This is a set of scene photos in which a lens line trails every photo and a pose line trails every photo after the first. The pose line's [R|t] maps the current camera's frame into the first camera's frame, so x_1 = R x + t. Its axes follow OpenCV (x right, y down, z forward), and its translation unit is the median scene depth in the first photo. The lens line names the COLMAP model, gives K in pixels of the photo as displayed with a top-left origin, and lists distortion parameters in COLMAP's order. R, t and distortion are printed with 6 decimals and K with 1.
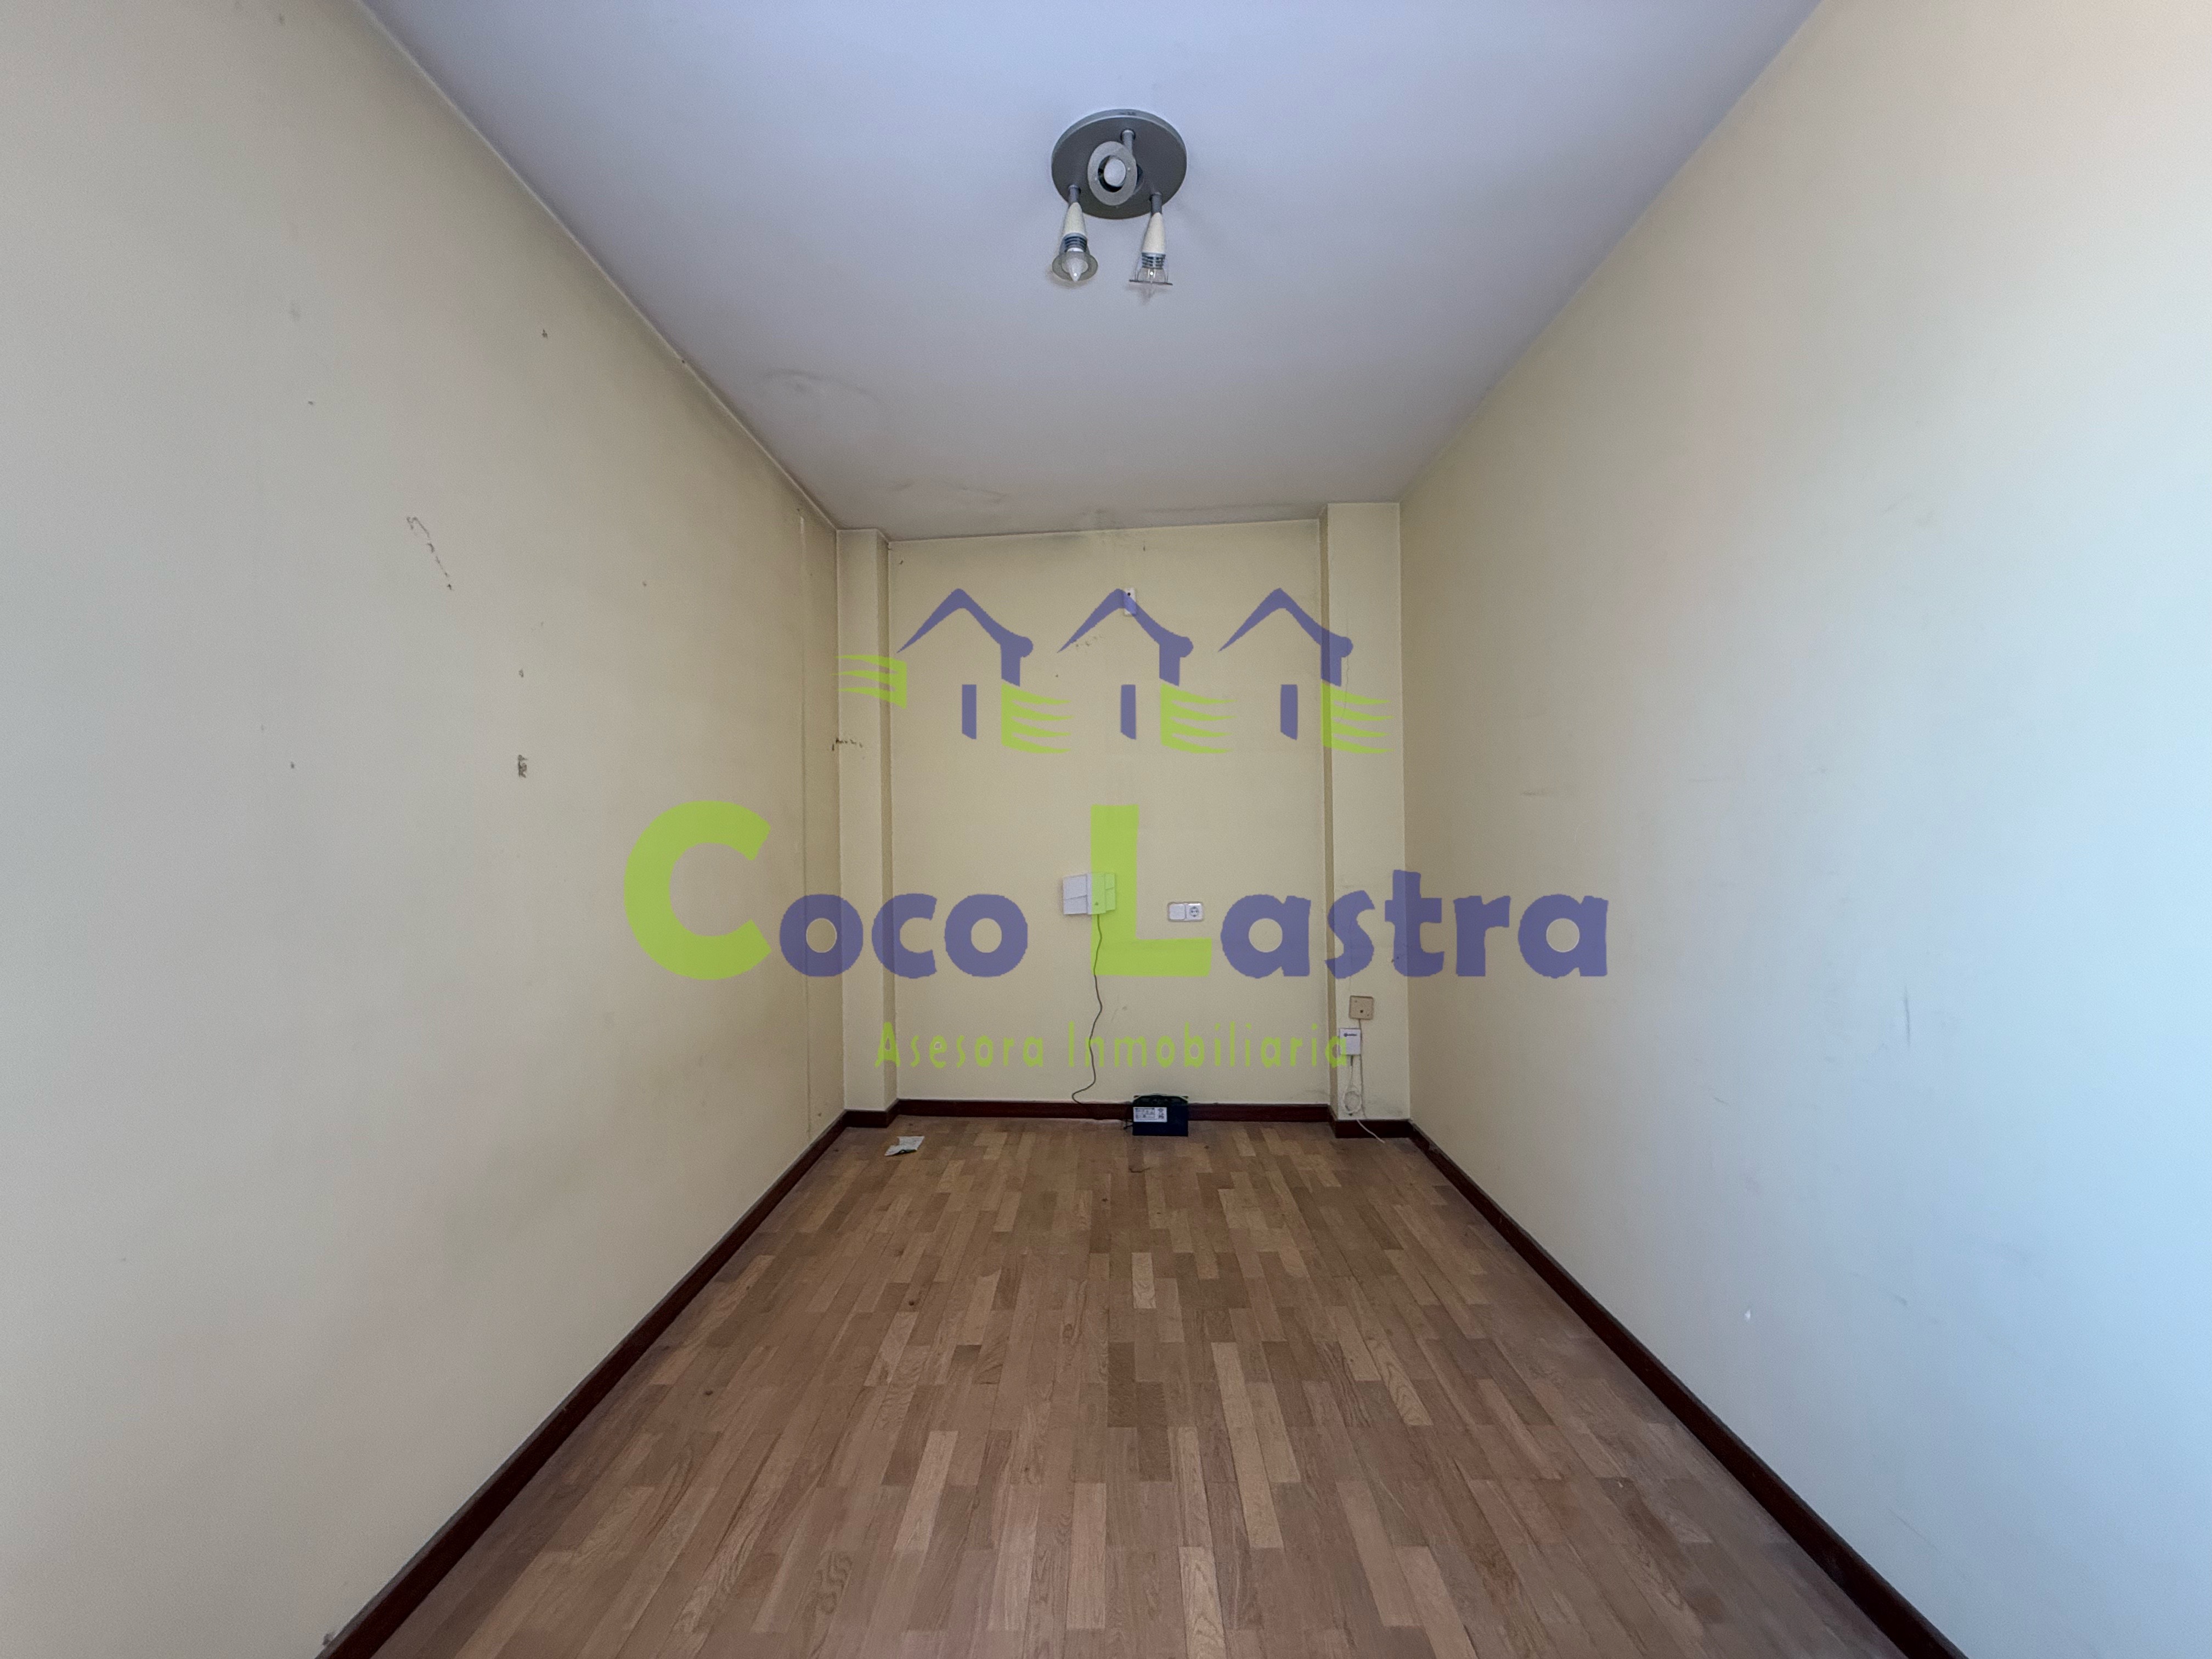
lens RADIAL K [[907.4, 0, 1105.2], [0, 907.4, 826.9], [0, 0, 1]] dist [0.004109, -0.000196]
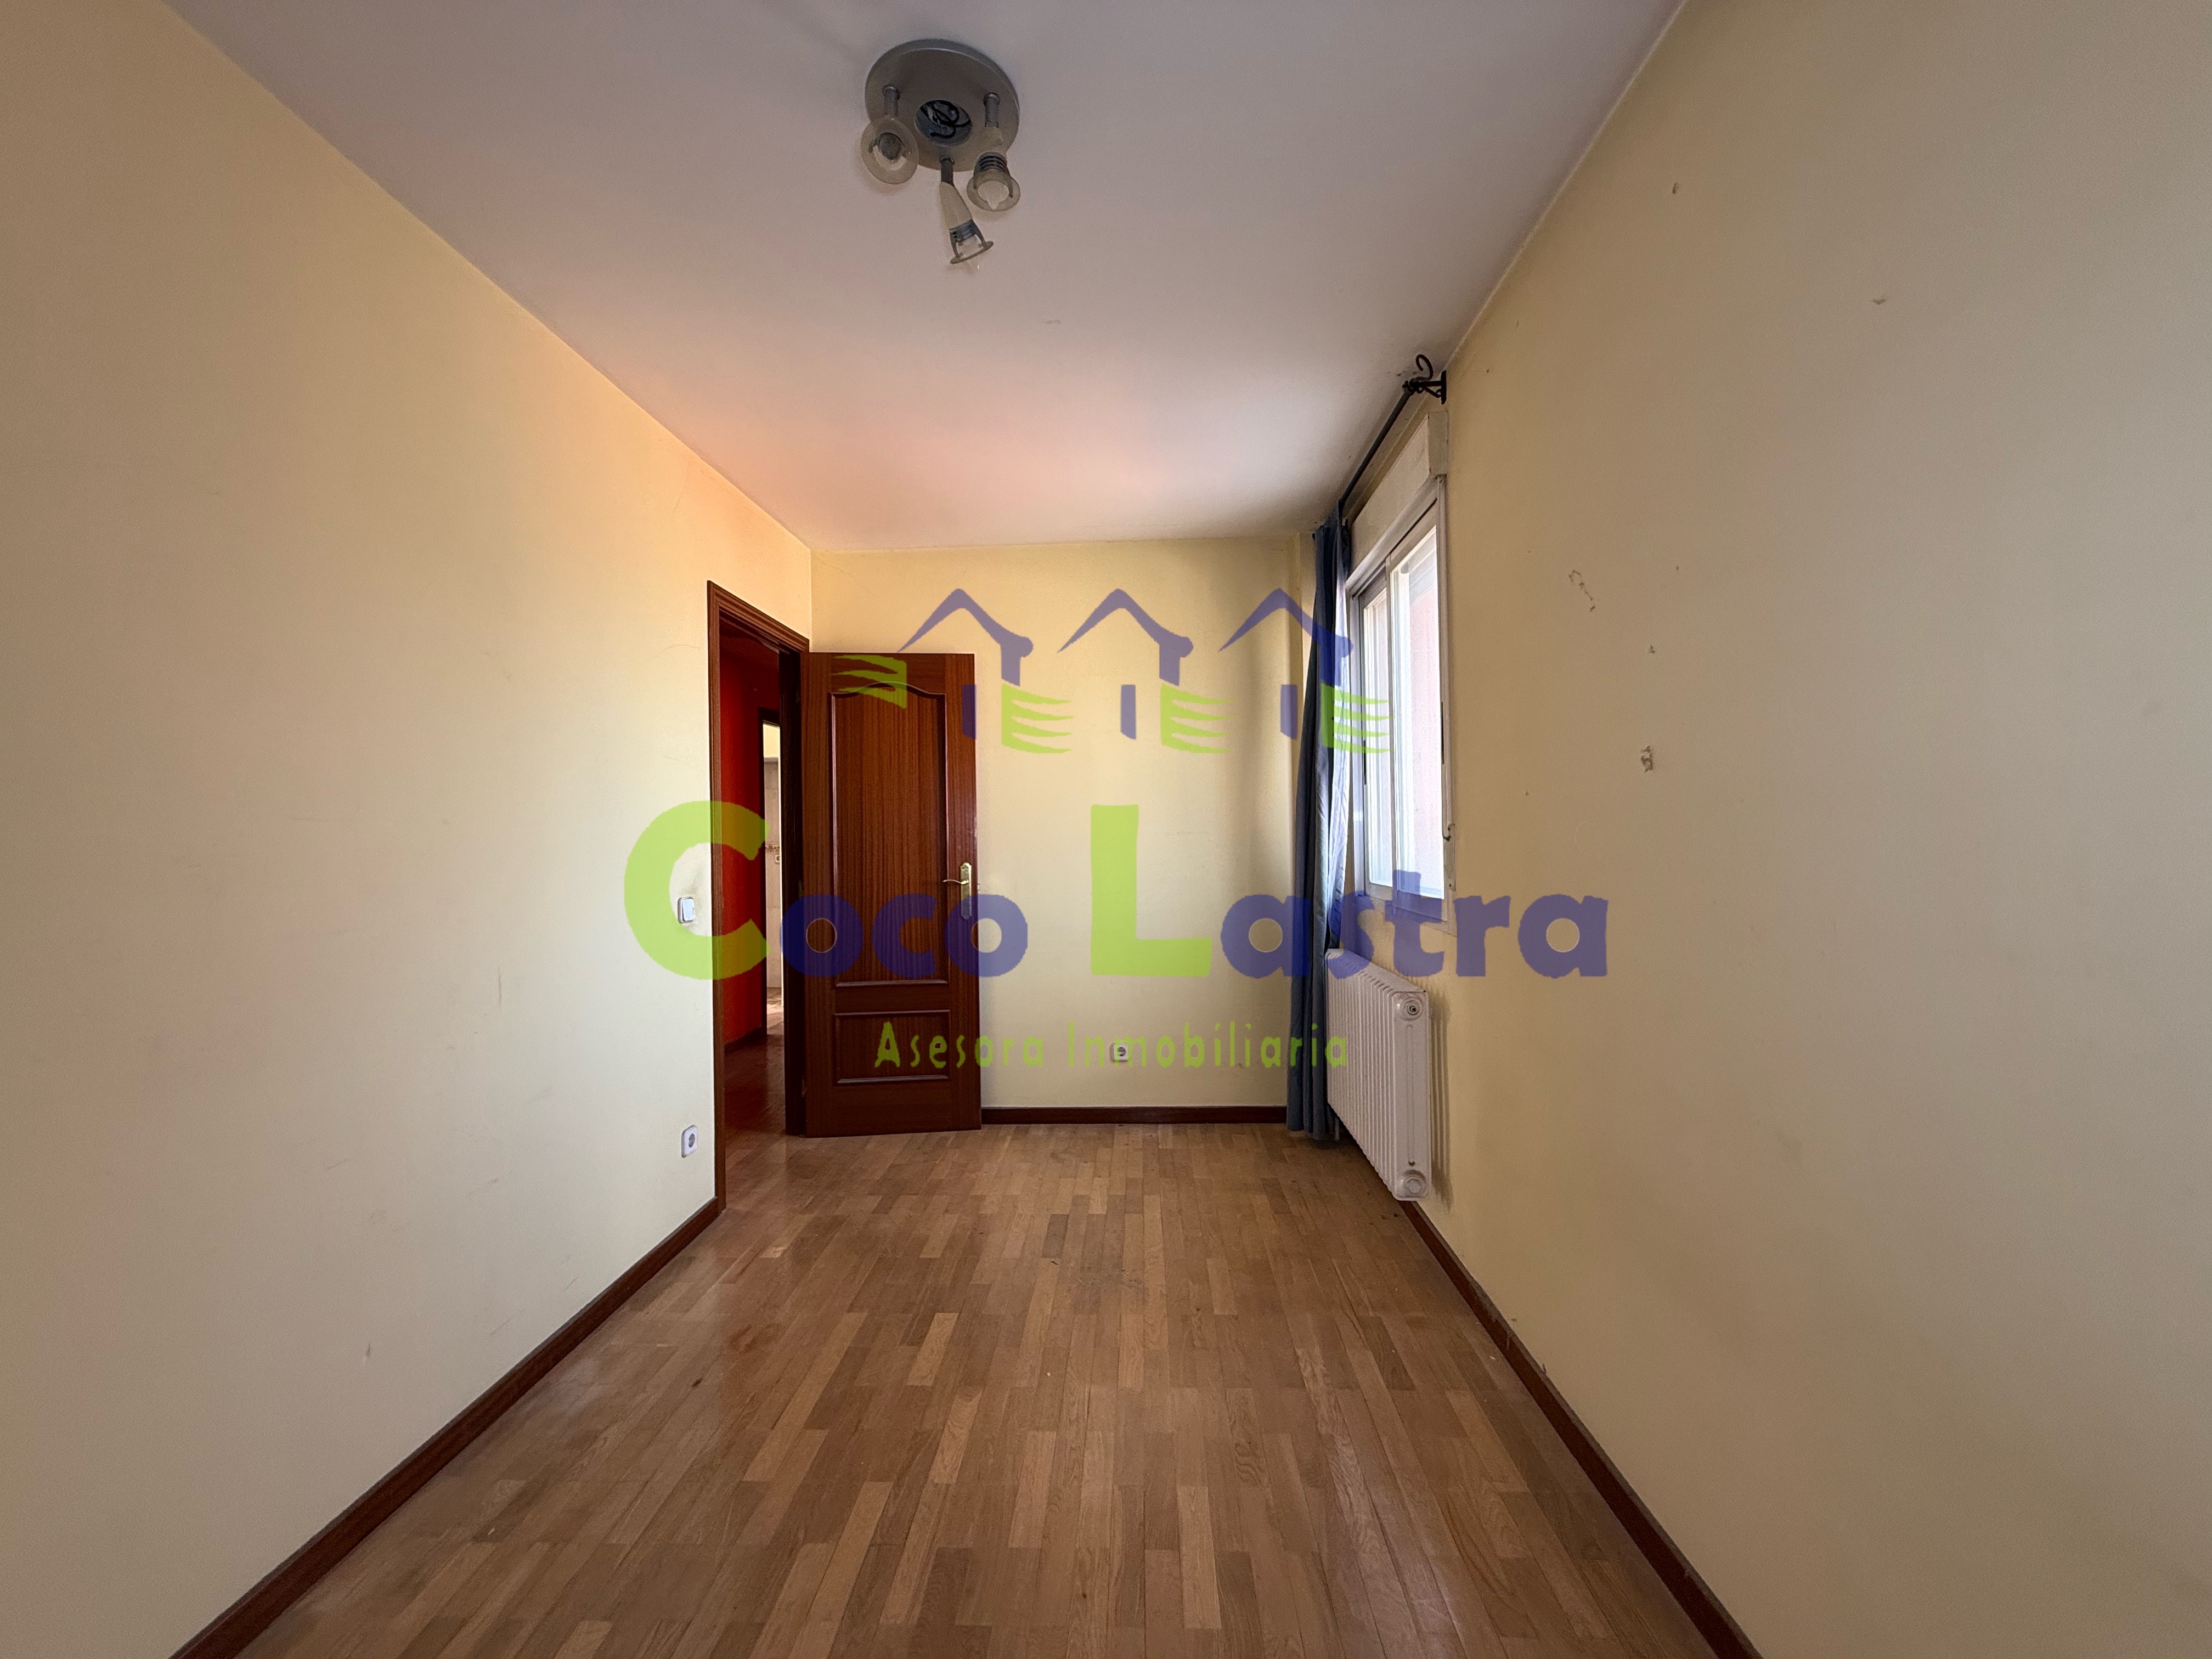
lens RADIAL K [[907.4, 0, 1105.4], [0, 907.4, 834.9], [0, 0, 1]] dist [0.004109, -0.000196]
pose [[-0.999110, 0.032485, 0.026888, -0.157120], [0.032090, 0.999372, -0.015005, 0.003074], [-0.027359, -0.014129, -0.999526, 2.058385]]
